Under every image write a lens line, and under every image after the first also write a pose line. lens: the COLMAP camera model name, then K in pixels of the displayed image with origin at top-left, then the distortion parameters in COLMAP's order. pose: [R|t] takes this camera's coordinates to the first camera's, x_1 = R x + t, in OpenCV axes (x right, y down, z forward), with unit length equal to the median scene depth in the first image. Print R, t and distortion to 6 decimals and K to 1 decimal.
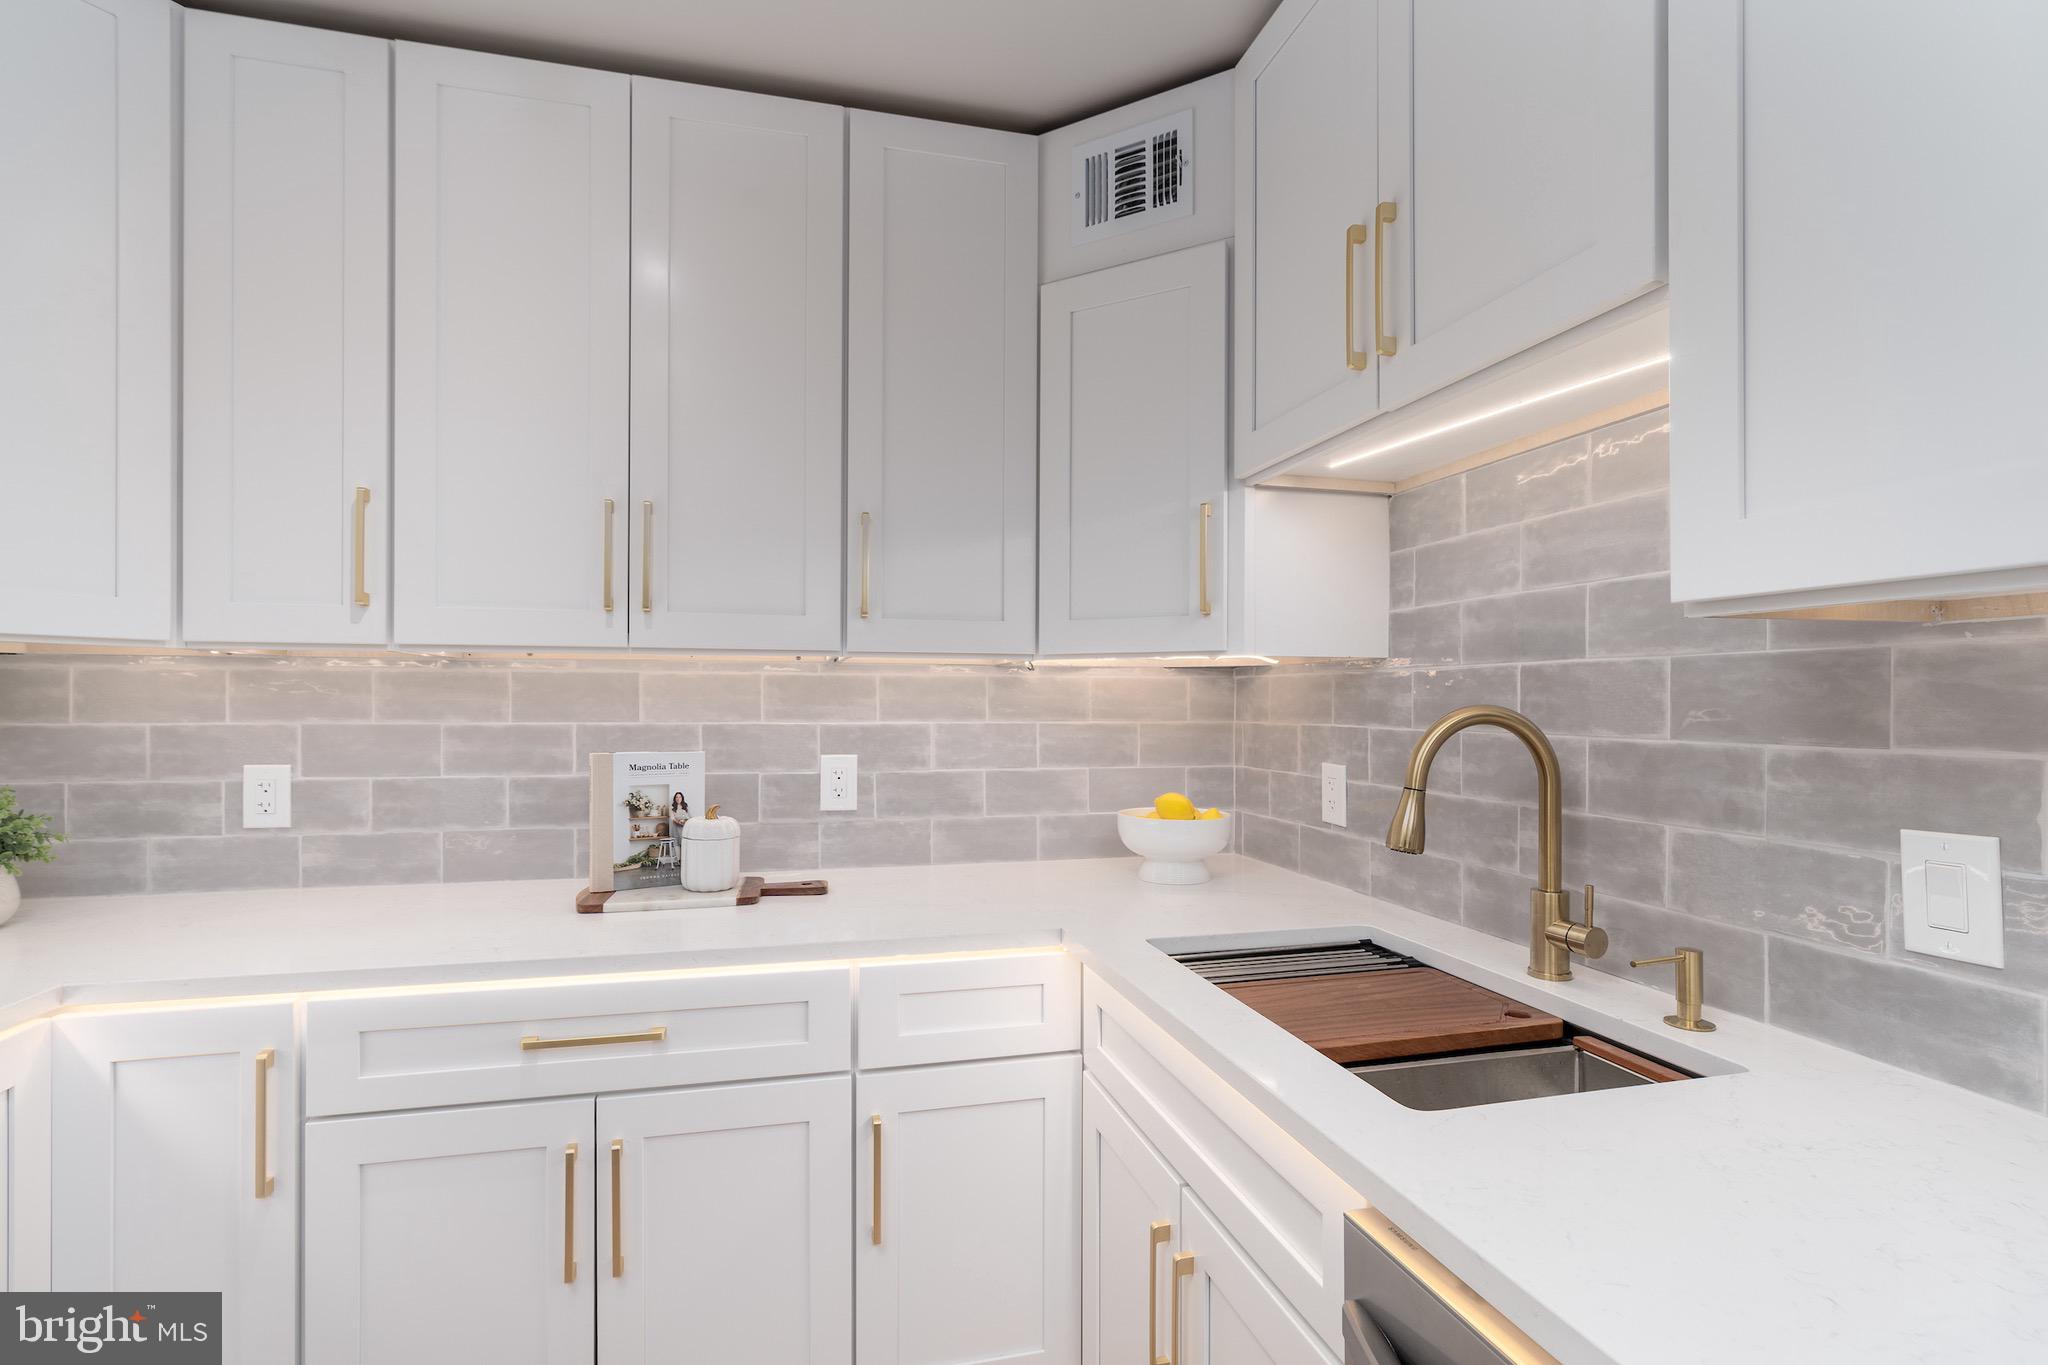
lens RADIAL K [[933.7, 0, 1036.1], [0, 933.7, 696.5], [0, 0, 1]] dist [-0.008957, 0.002146]
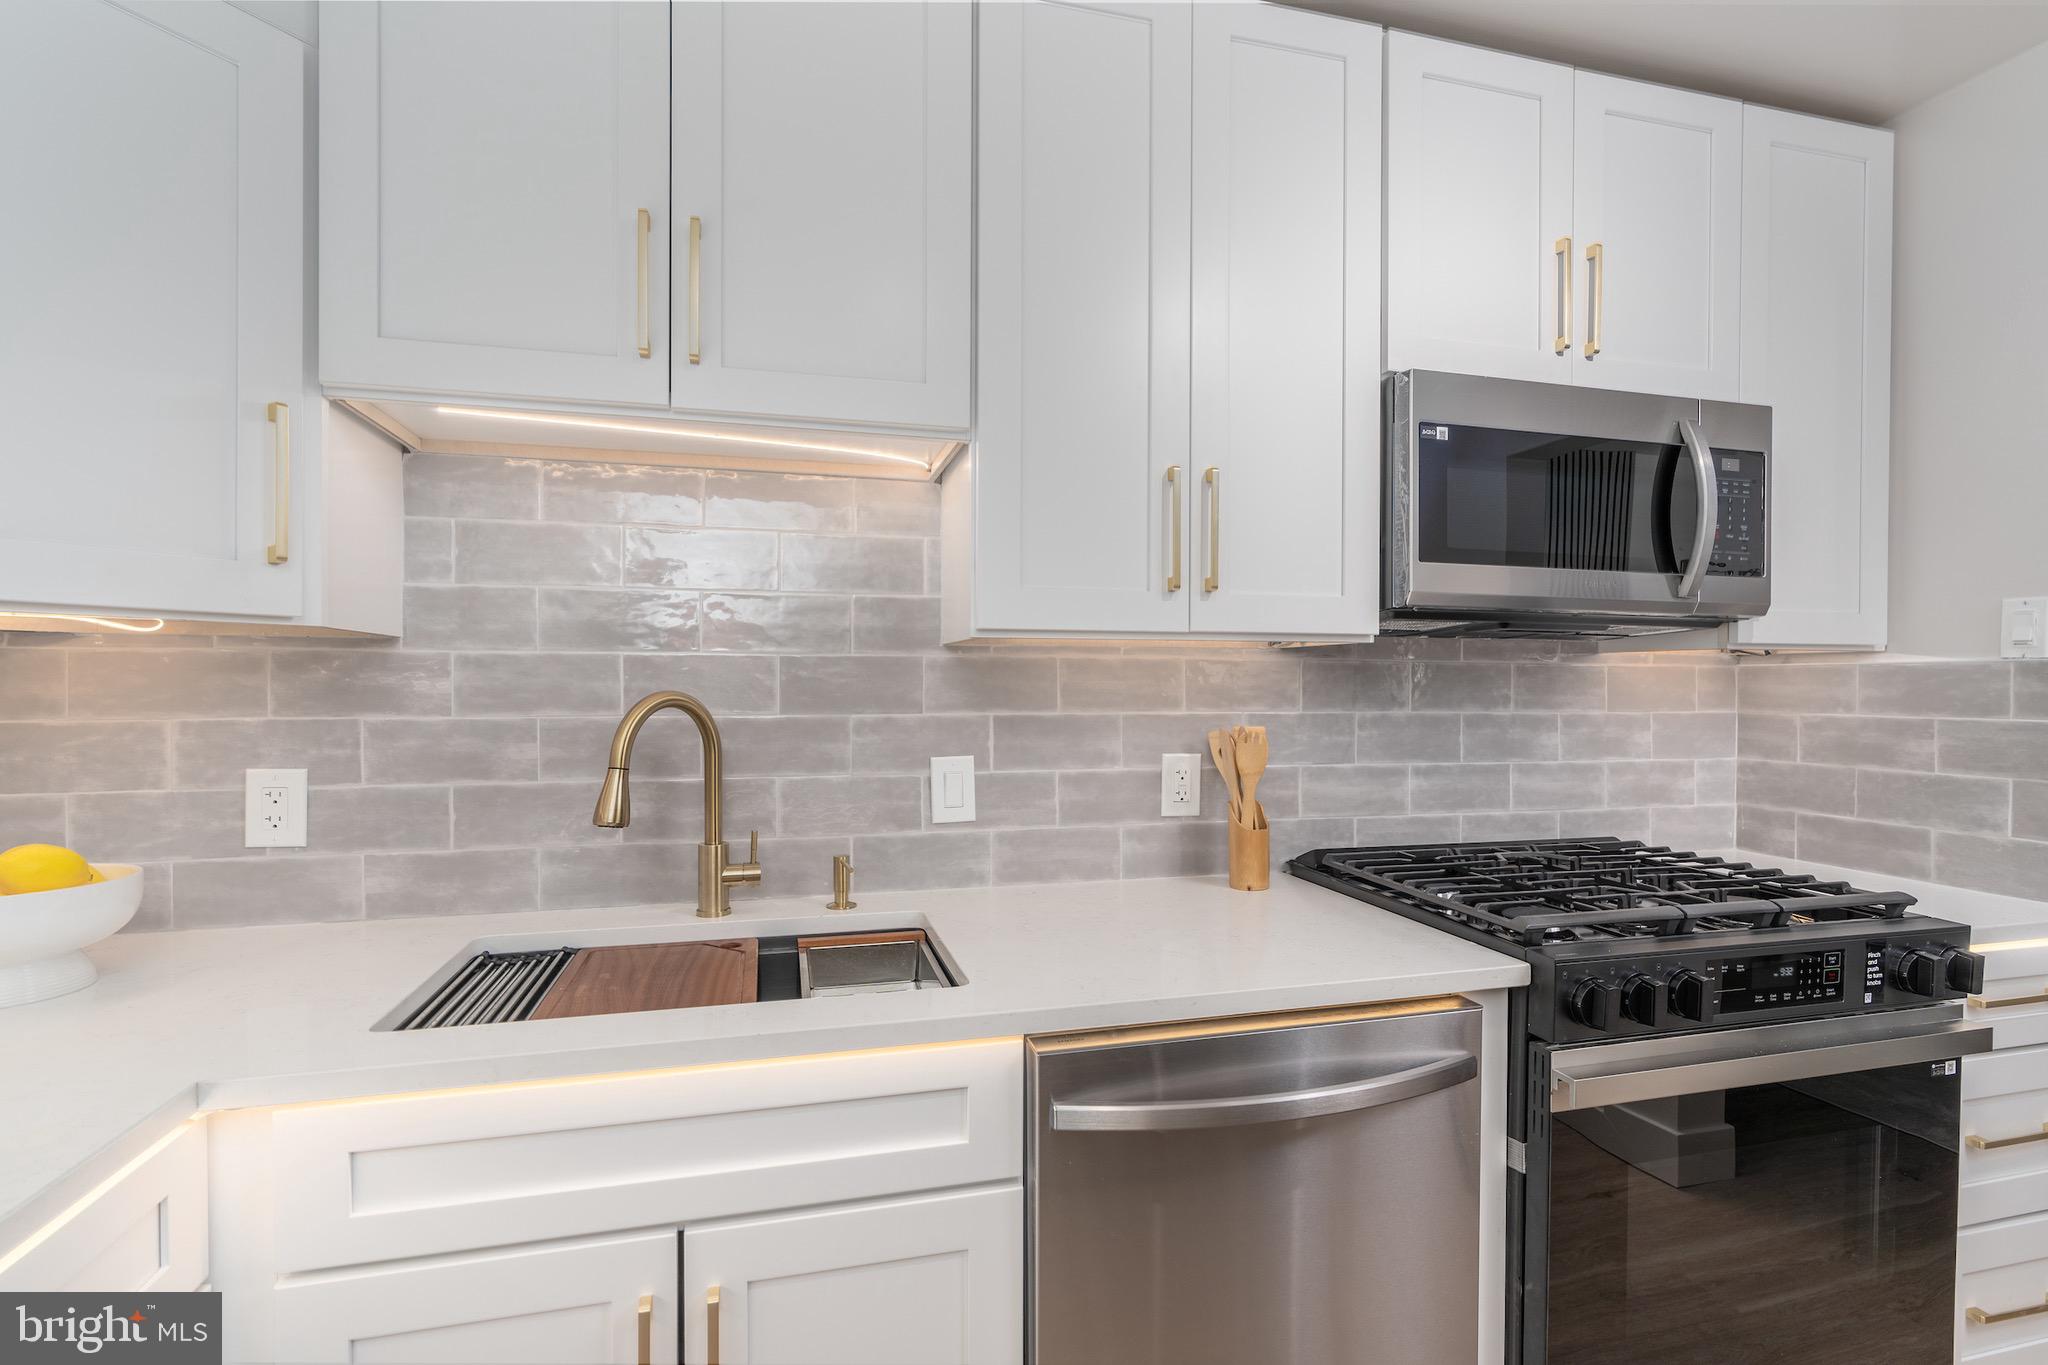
lens RADIAL K [[933.7, 0, 1030.4], [0, 933.7, 686.8], [0, 0, 1]] dist [-0.008957, 0.002146]
pose [[0.042137, -0.010206, 0.999060, -0.489357], [-0.006872, 0.999921, 0.010505, -0.008648], [-0.999088, -0.007309, 0.042064, 0.406665]]
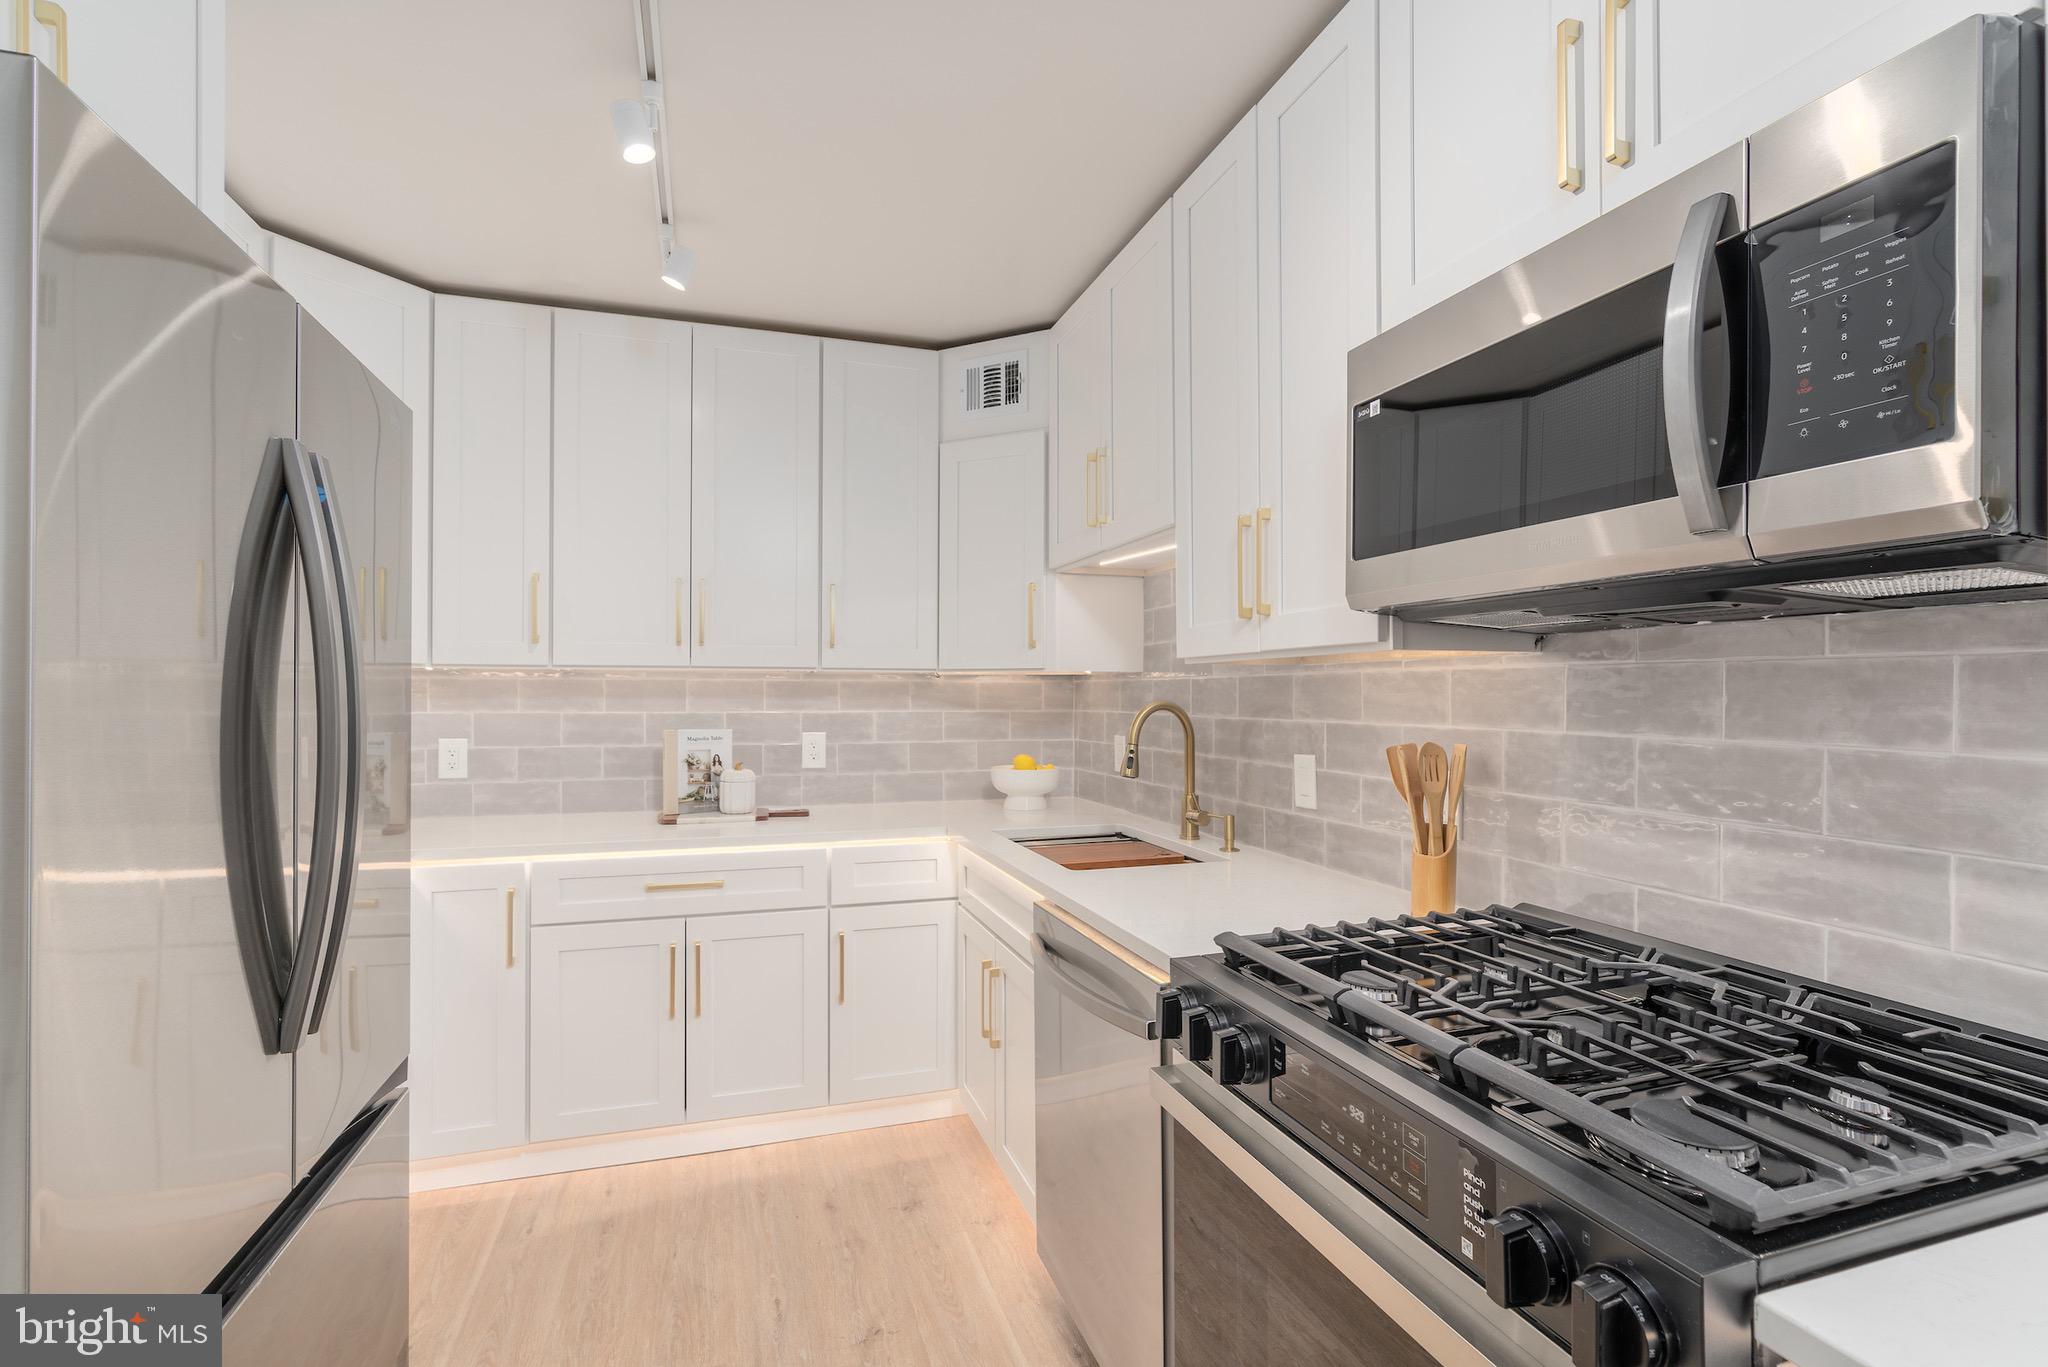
lens RADIAL K [[933.7, 0, 1022.3], [0, 933.7, 689.1], [0, 0, 1]] dist [-0.008957, 0.002146]
pose [[0.999274, -0.001389, 0.038074, 0.095394], [0.001422, 0.999999, -0.000825, -0.009554], [-0.038073, 0.000879, 0.999275, -0.711509]]
